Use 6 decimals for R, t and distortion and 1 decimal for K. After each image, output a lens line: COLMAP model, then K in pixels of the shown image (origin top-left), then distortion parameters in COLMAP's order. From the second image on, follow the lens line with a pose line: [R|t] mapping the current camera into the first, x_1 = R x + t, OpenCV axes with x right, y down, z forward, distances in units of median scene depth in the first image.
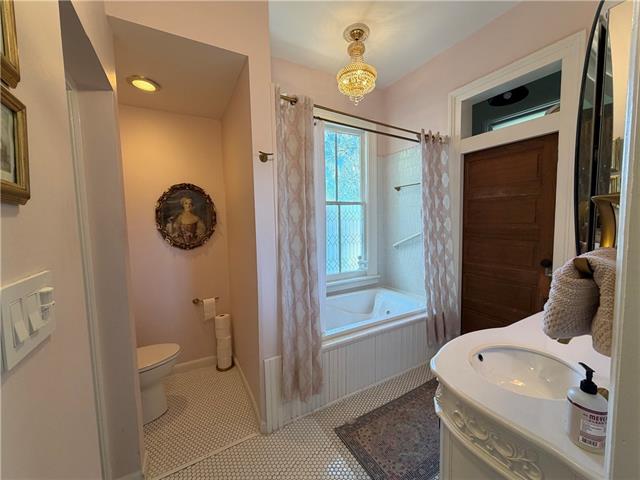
lens RADIAL K [[255.7, 0, 321.8], [0, 255.7, 240.1], [0, 0, 1]] dist [0.000883, -0.000117]
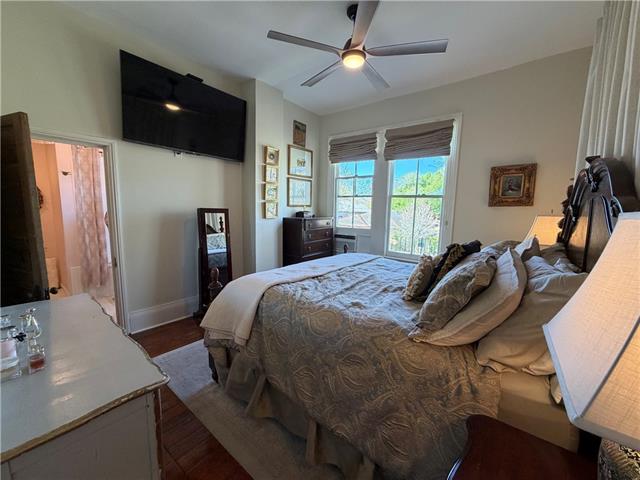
lens RADIAL K [[255.7, 0, 320.5], [0, 255.7, 238.5], [0, 0, 1]] dist [0.000883, -0.000117]
pose [[0.933345, 0.001918, 0.358975, 0.782852], [-0.018865, 0.998866, 0.043712, 0.073136], [-0.358484, -0.047571, 0.932323, -1.408771]]
